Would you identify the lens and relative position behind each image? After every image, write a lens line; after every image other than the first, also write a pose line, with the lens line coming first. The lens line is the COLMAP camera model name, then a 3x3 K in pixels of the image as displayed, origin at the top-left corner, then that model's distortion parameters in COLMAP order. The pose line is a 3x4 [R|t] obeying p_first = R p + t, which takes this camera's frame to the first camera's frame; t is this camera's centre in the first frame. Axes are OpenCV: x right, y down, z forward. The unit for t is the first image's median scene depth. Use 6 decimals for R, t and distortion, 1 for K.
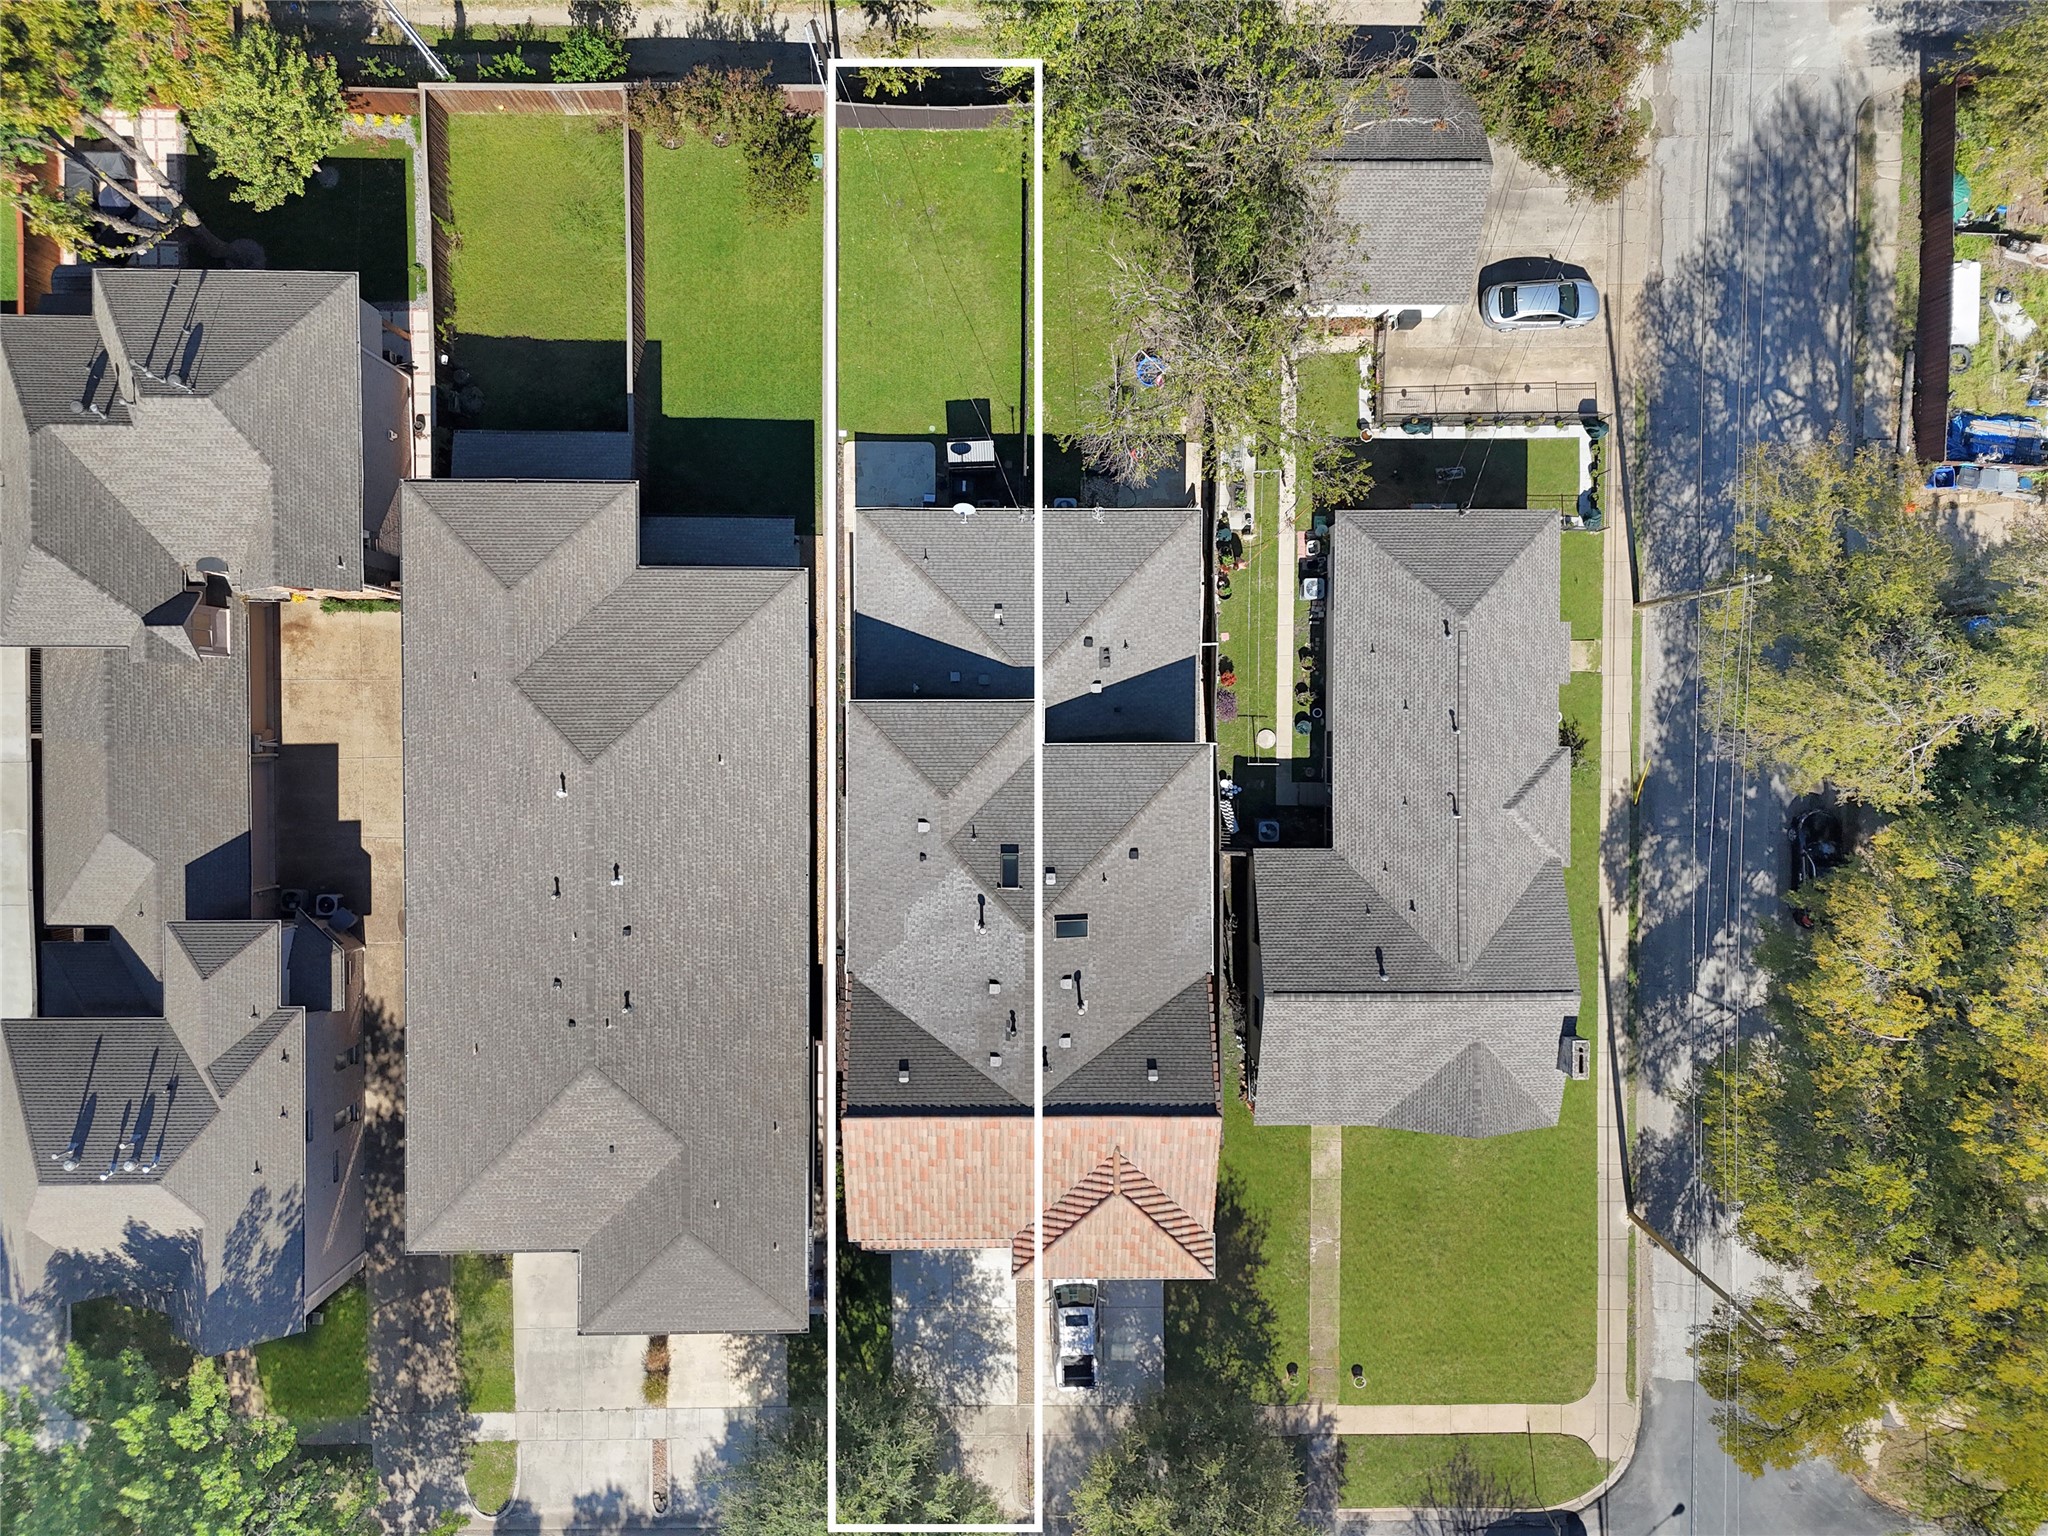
lens RADIAL K [[1502.3, 0, 1028.6], [0, 1502.3, 761.3], [0, 0, 1]] dist [0.056984, -0.041093]
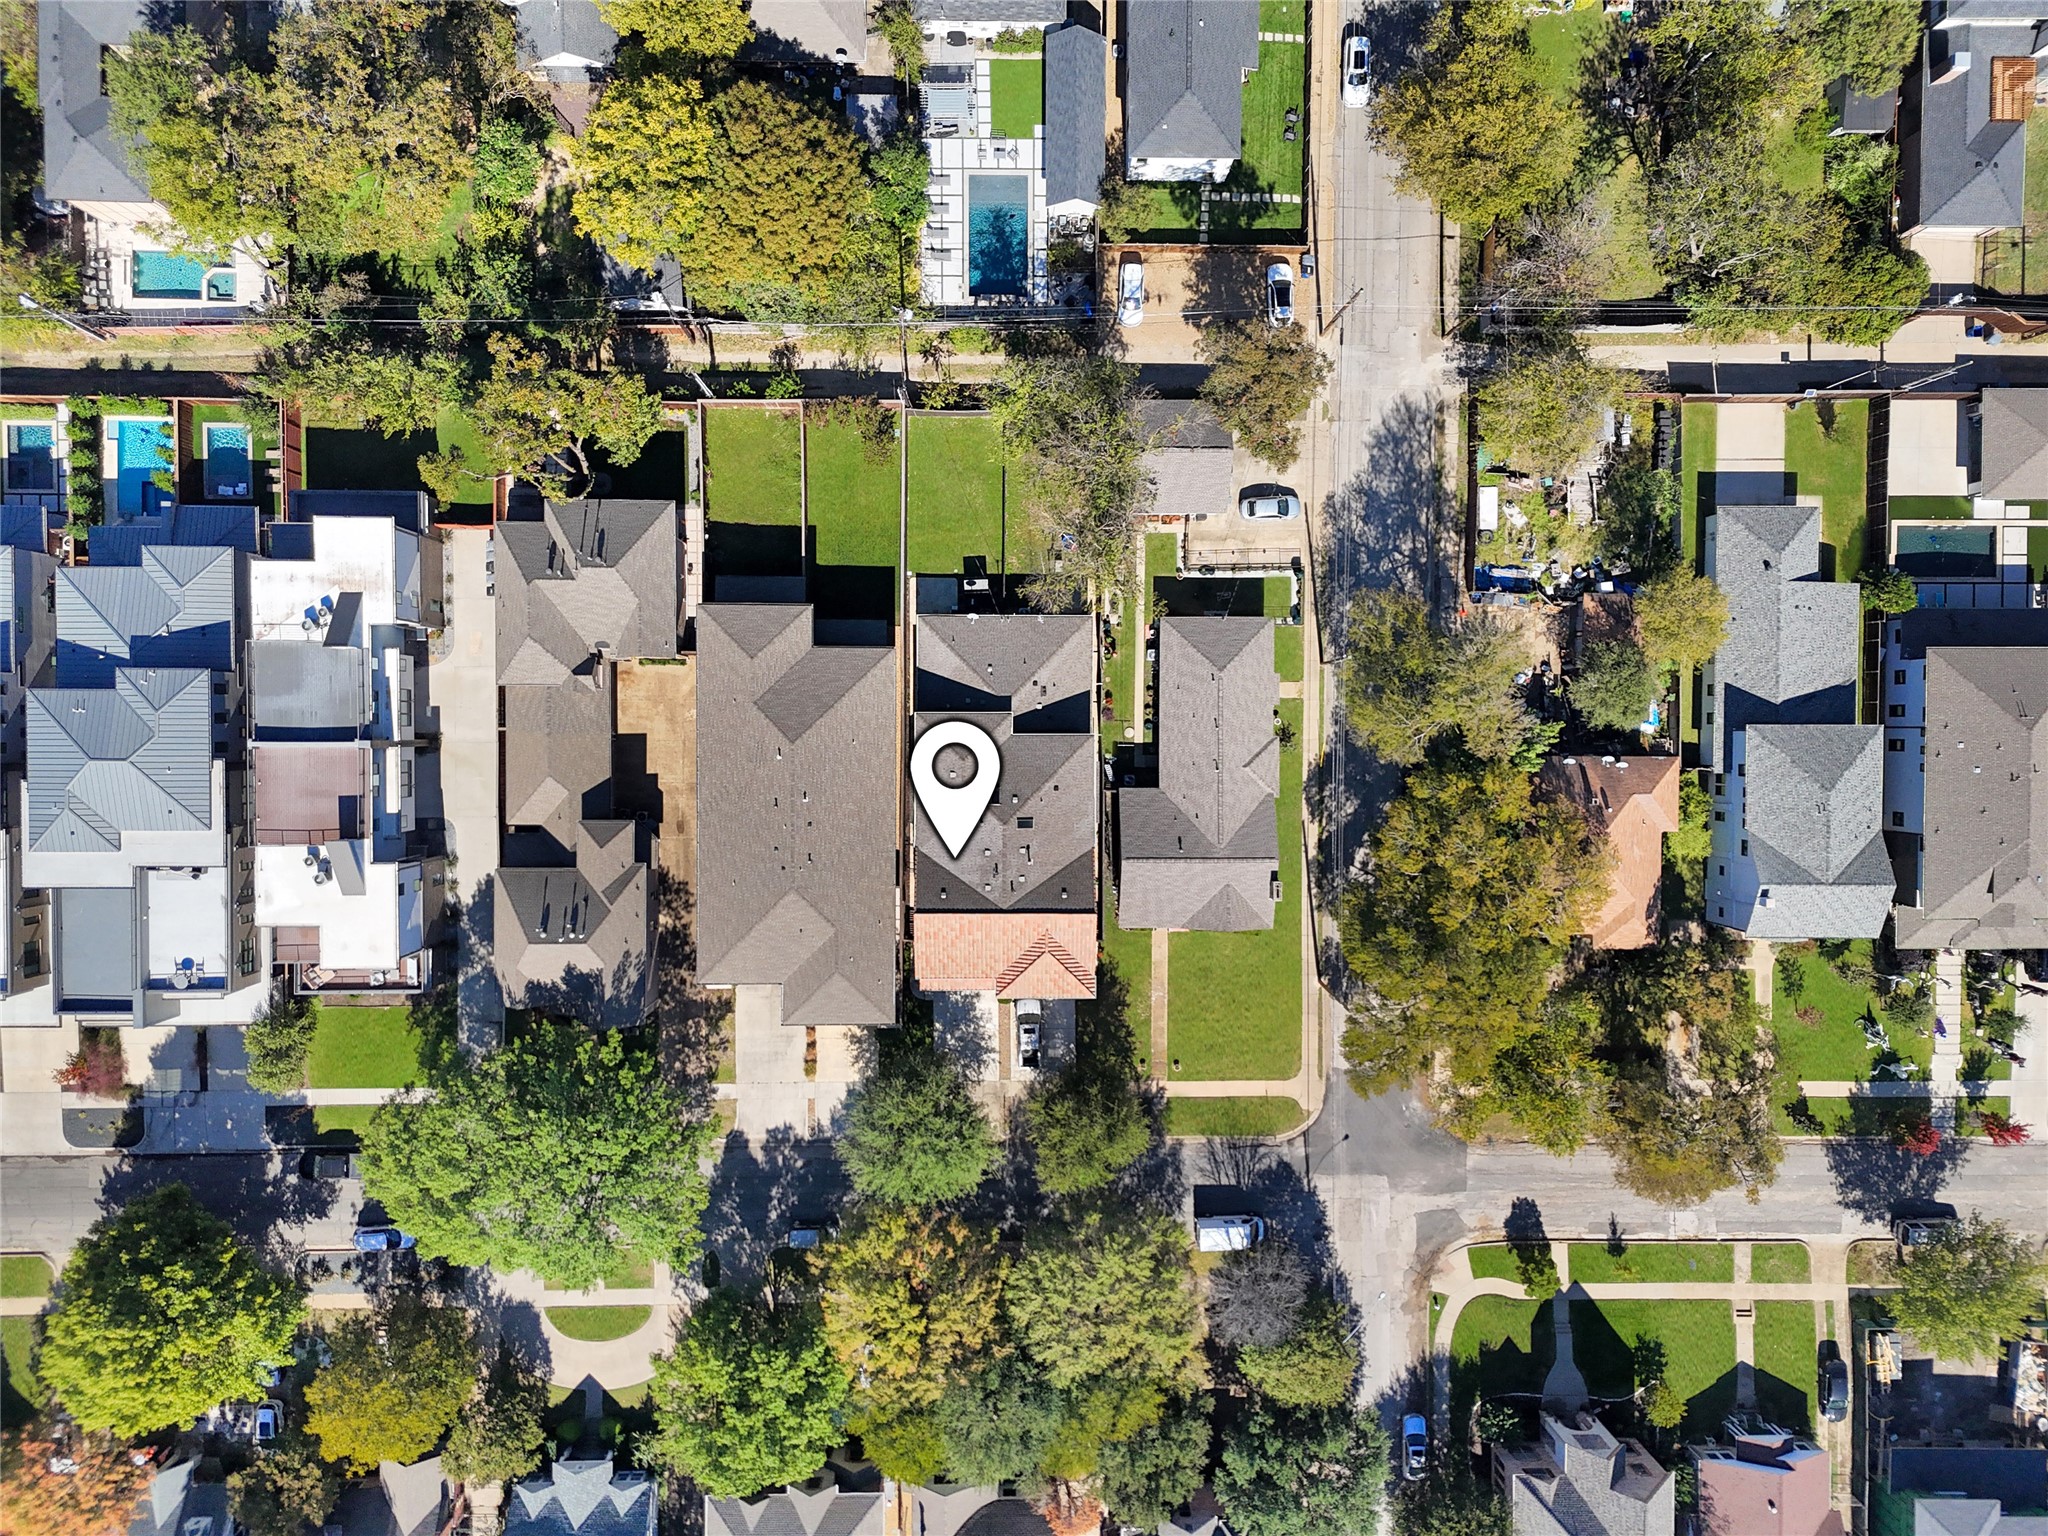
lens RADIAL K [[1502.3, 0, 1029.4], [0, 1502.3, 774.0], [0, 0, 1]] dist [0.056984, -0.041093]
pose [[0.999974, 0.002527, 0.006782, 0.017490], [-0.002570, 0.999977, 0.006325, 0.026669], [-0.006766, -0.006342, 0.999957, -0.926457]]
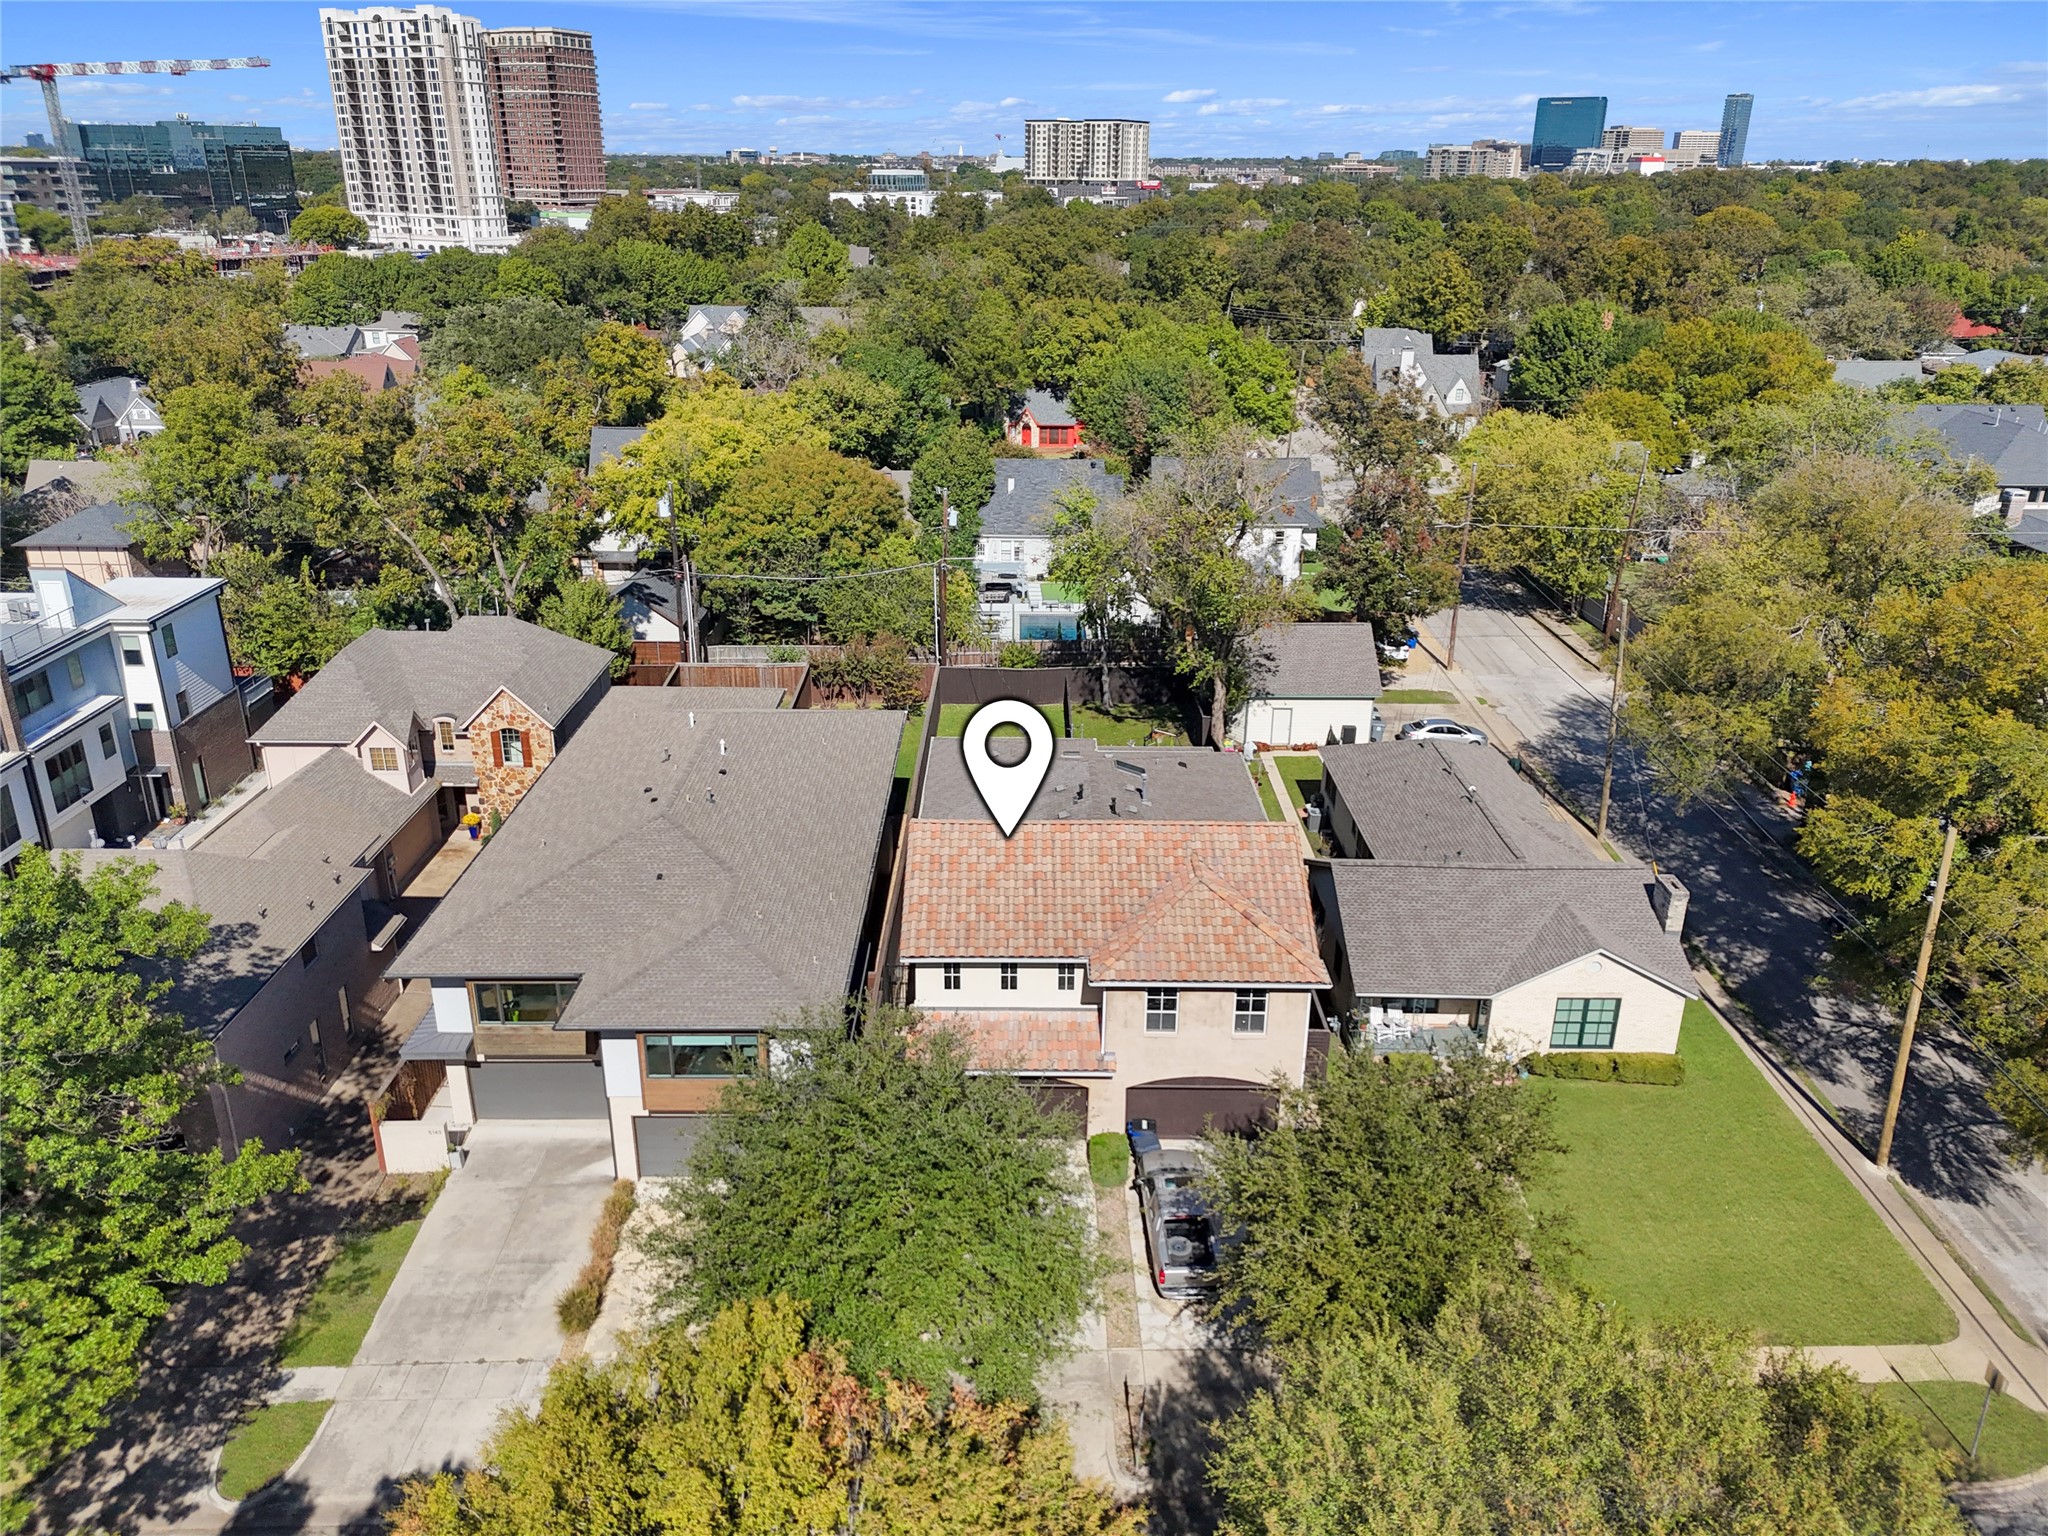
lens RADIAL K [[1502.3, 0, 1019.9], [0, 1502.3, 770.1], [0, 0, 1]] dist [0.056984, -0.041093]
pose [[0.999959, -0.008672, -0.002495, -0.043053], [0.000725, 0.352819, -0.935691, 0.992634], [0.008995, 0.935651, 0.352811, 0.546055]]
